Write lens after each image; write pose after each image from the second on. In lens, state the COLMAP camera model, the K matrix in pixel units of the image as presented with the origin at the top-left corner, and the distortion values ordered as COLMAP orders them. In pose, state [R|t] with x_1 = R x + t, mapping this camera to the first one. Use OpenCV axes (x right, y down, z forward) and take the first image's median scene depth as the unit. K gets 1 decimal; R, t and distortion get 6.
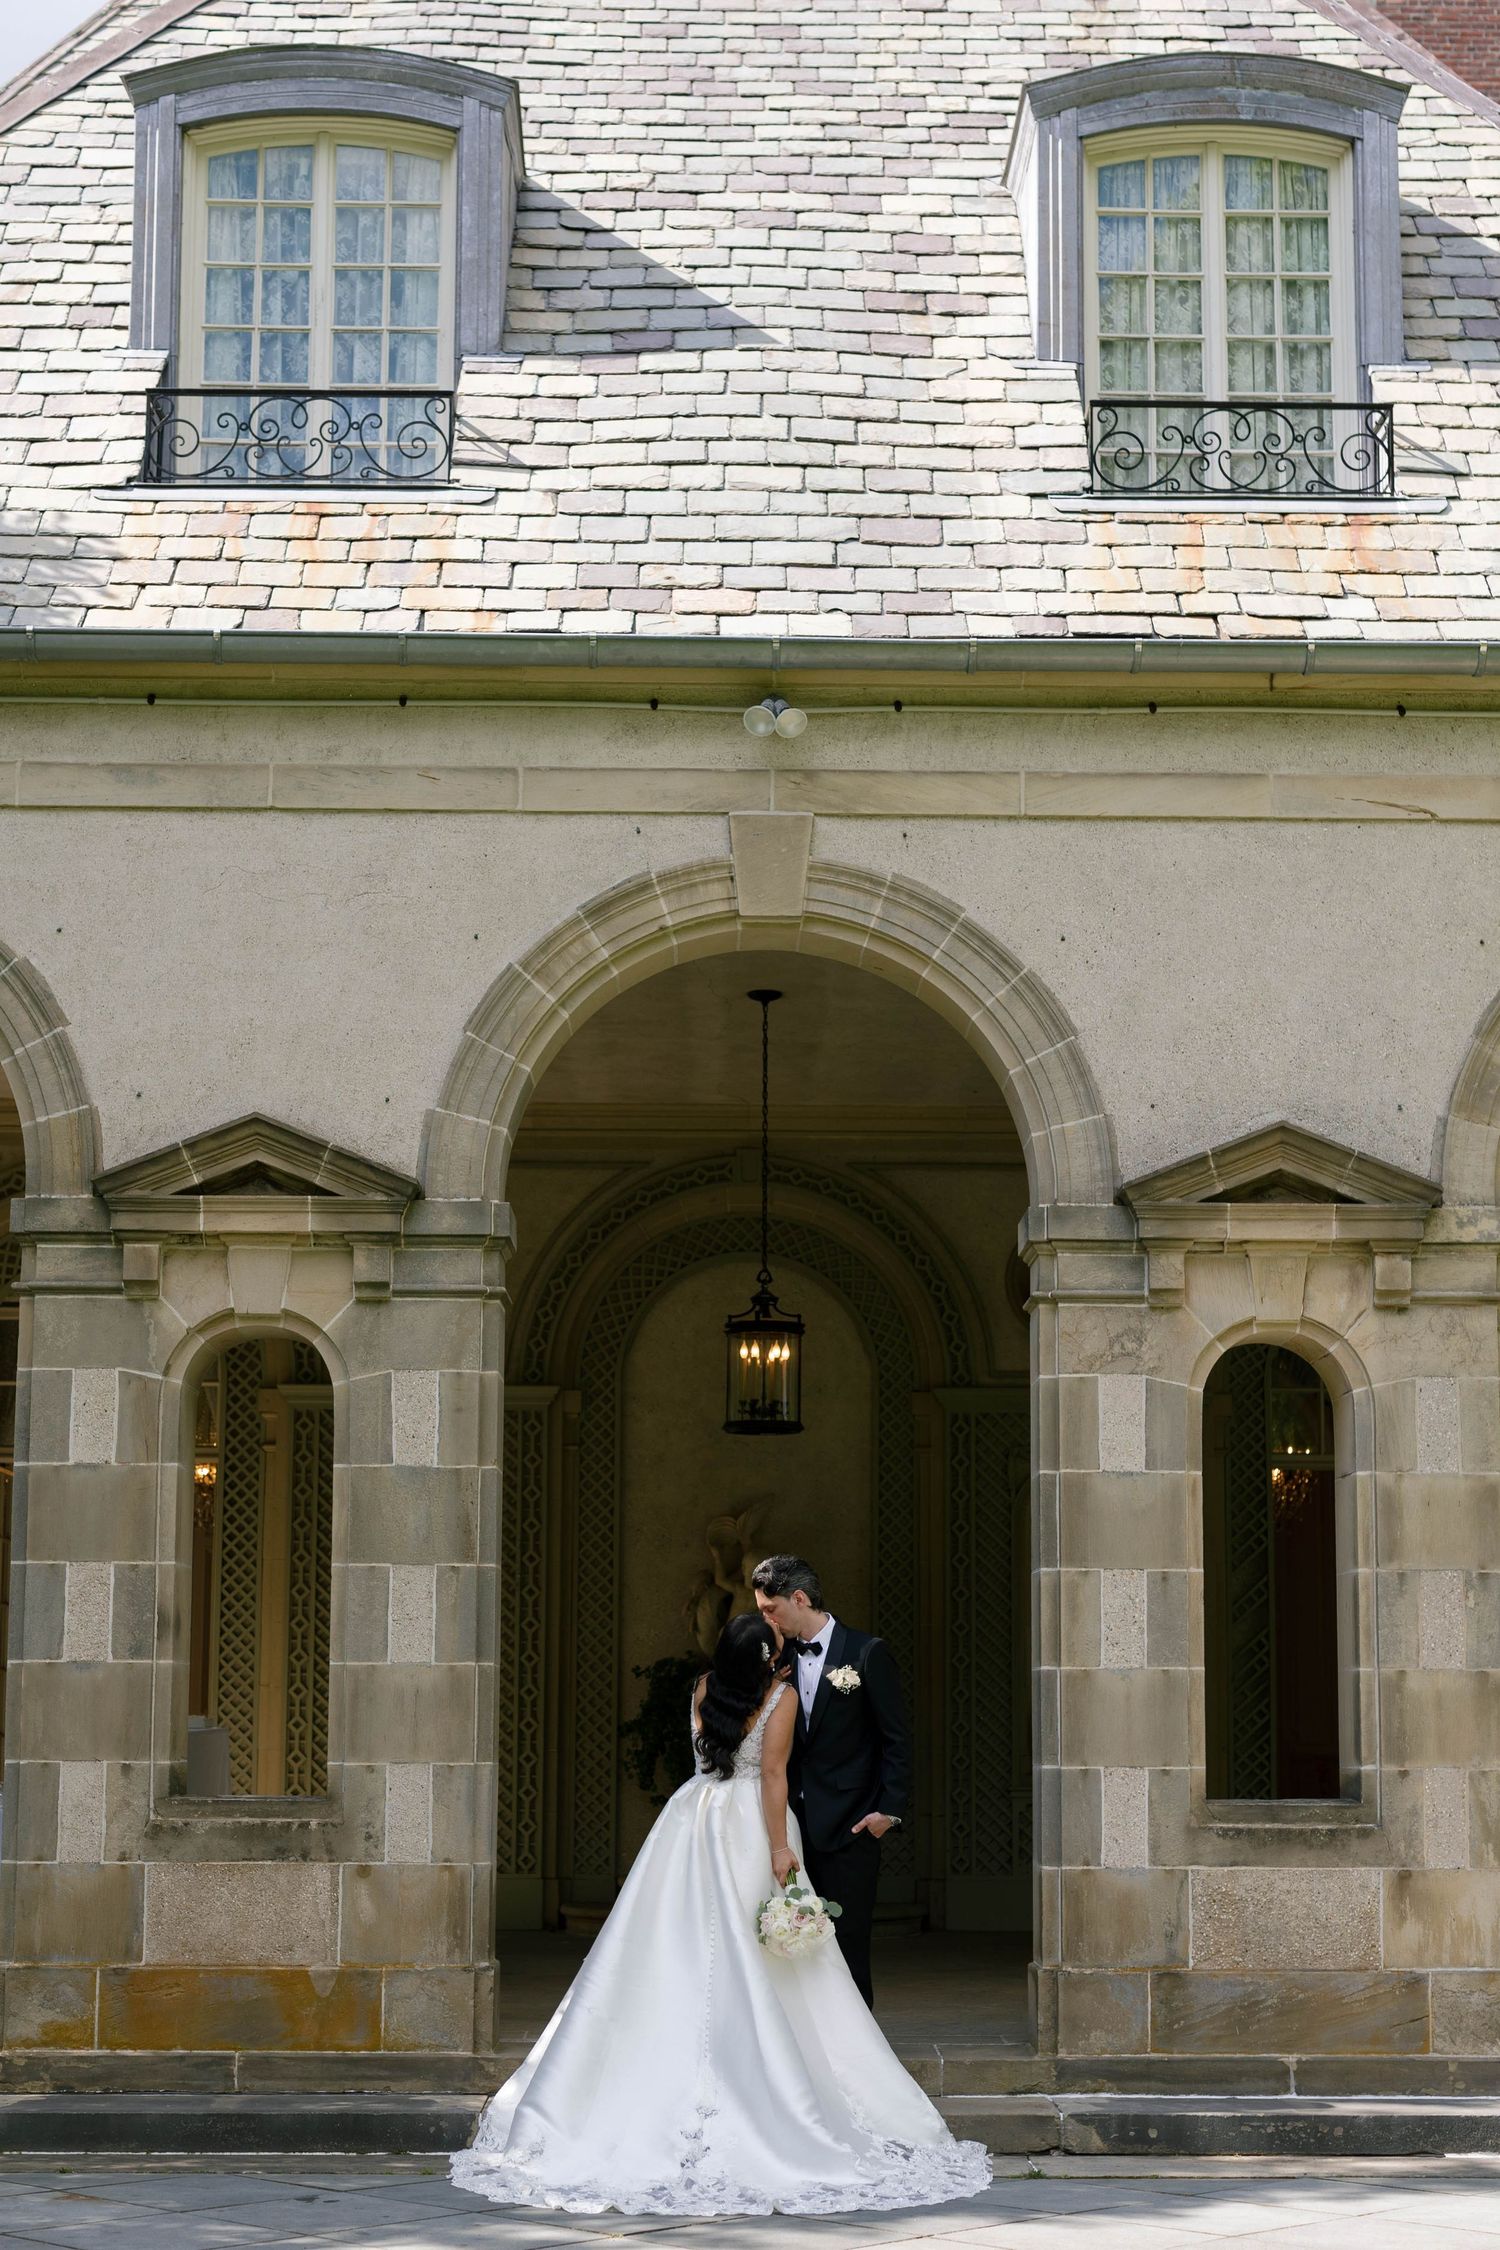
lens RADIAL K [[3933.1, 0, 815.4], [0, 3933.1, 1180.0], [0, 0, 1]] dist [0.039083, 0.162175]
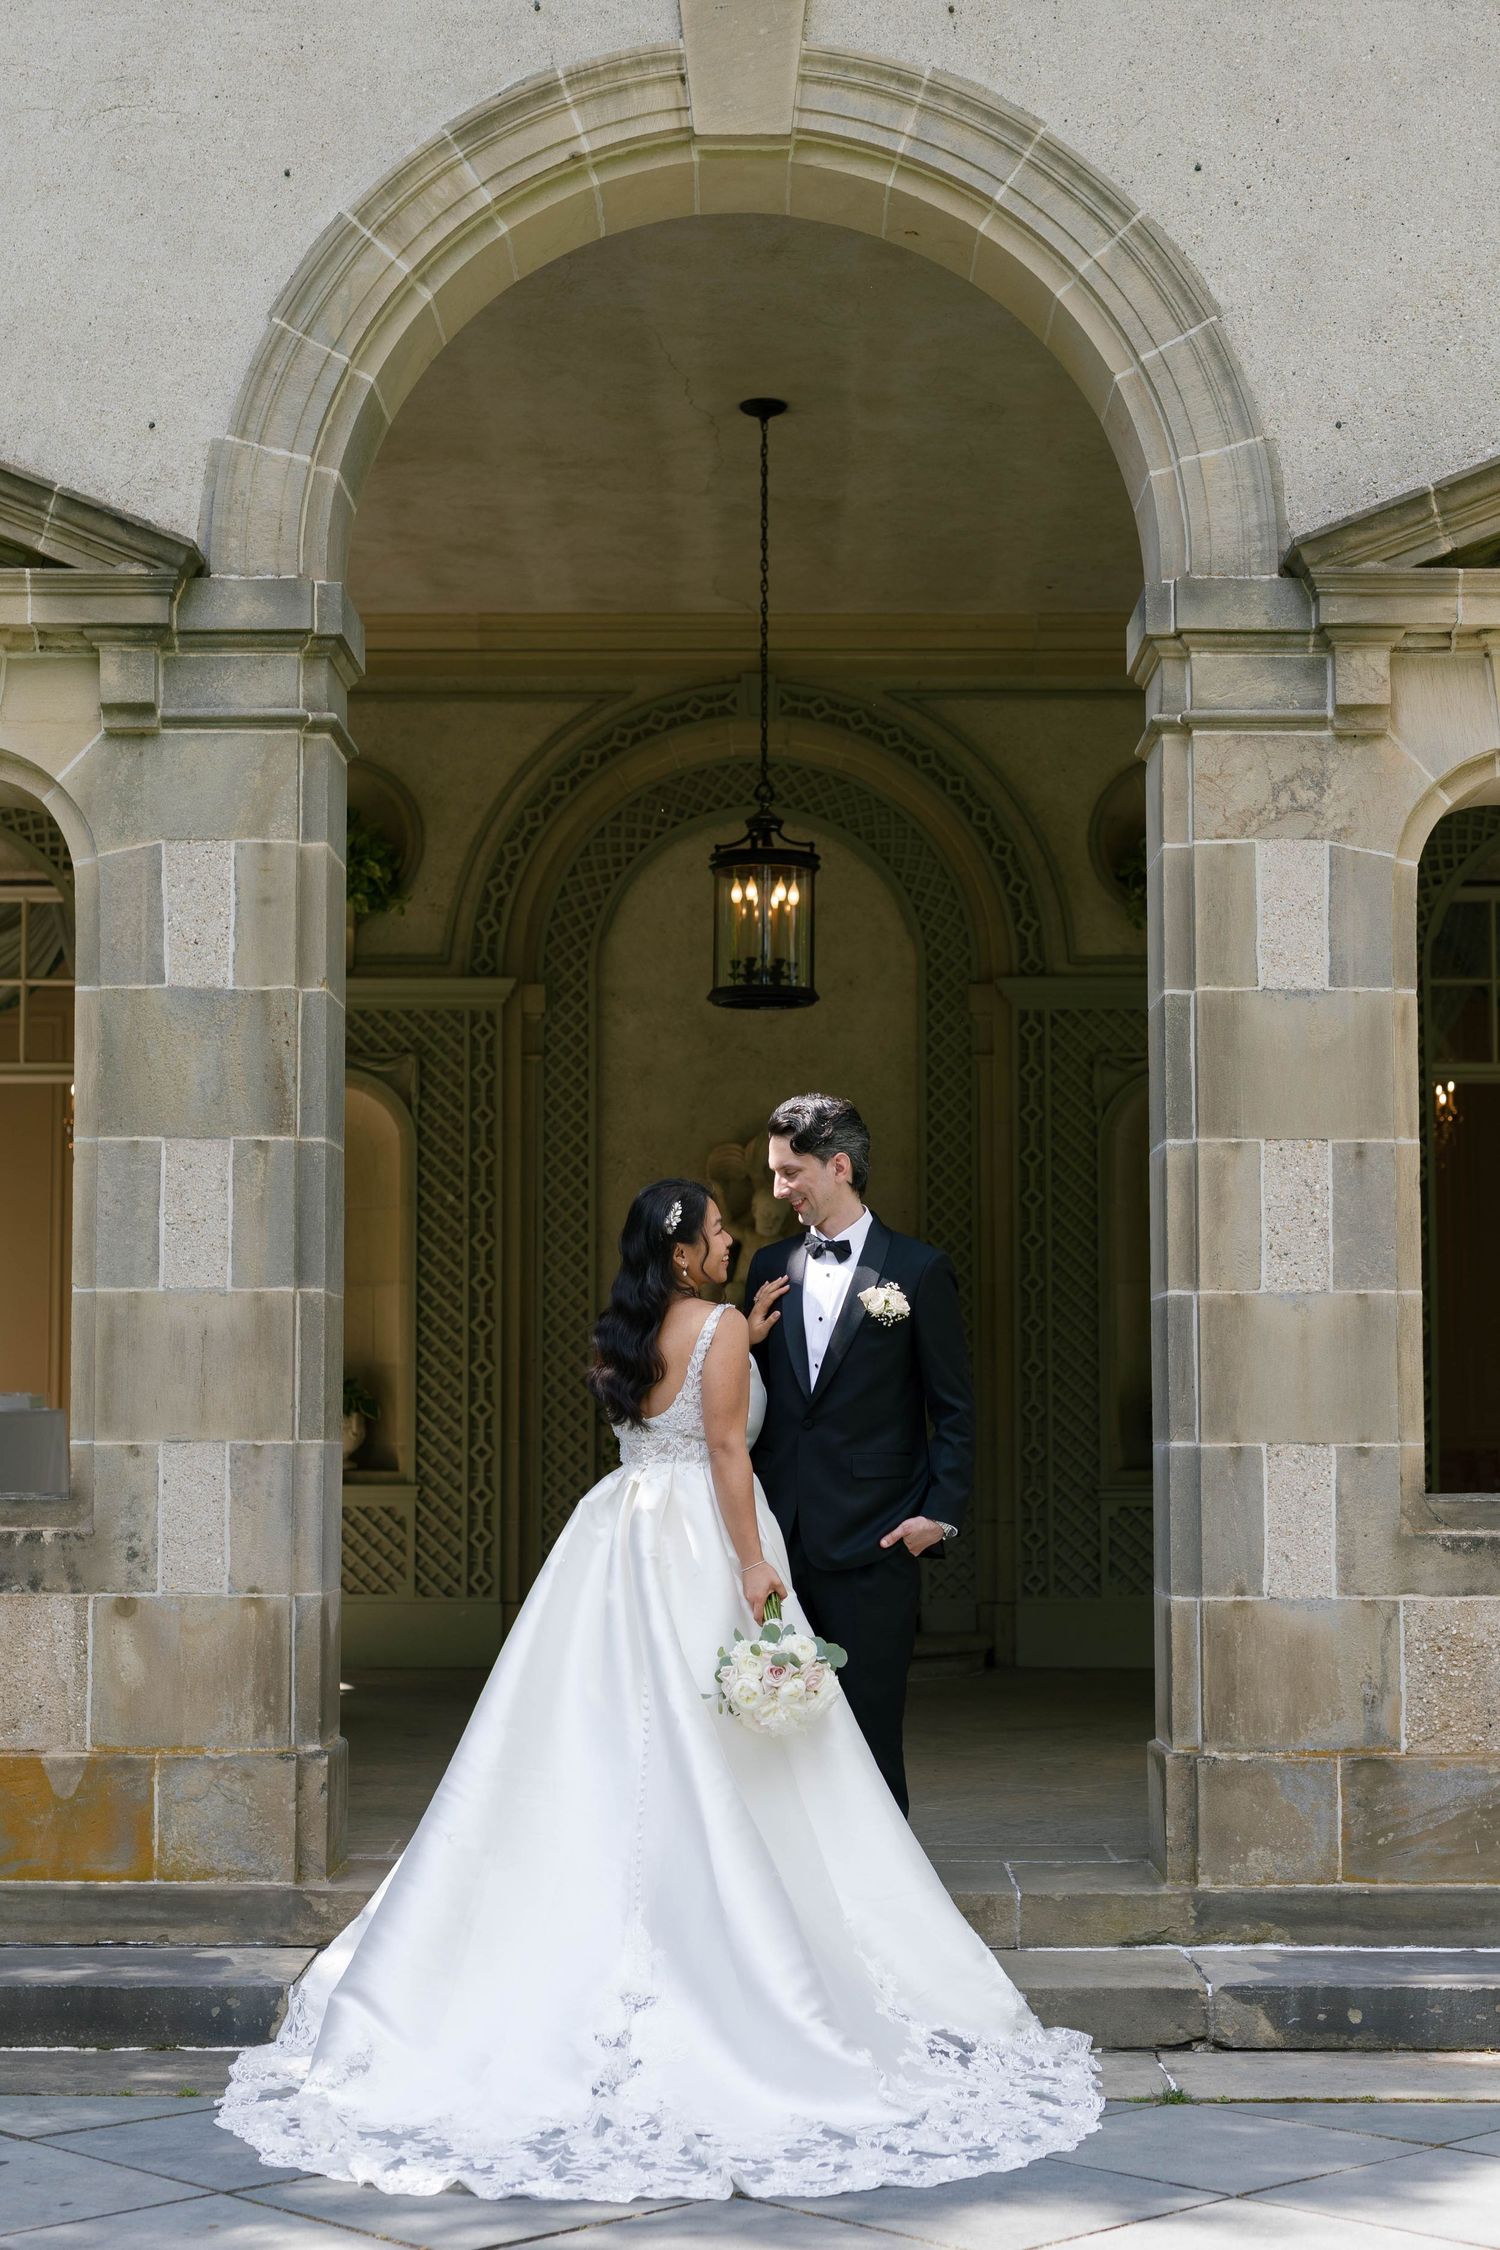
lens RADIAL K [[3807.0, 0, 750.0], [0, 3807.0, 1125.0], [0, 0, 1]] dist [0.032675, 0.087670]
pose [[0.999406, -0.007030, -0.033737, 0.009861], [0.008878, 0.998450, 0.054936, 0.061043], [0.033298, -0.055203, 0.997920, 0.371917]]
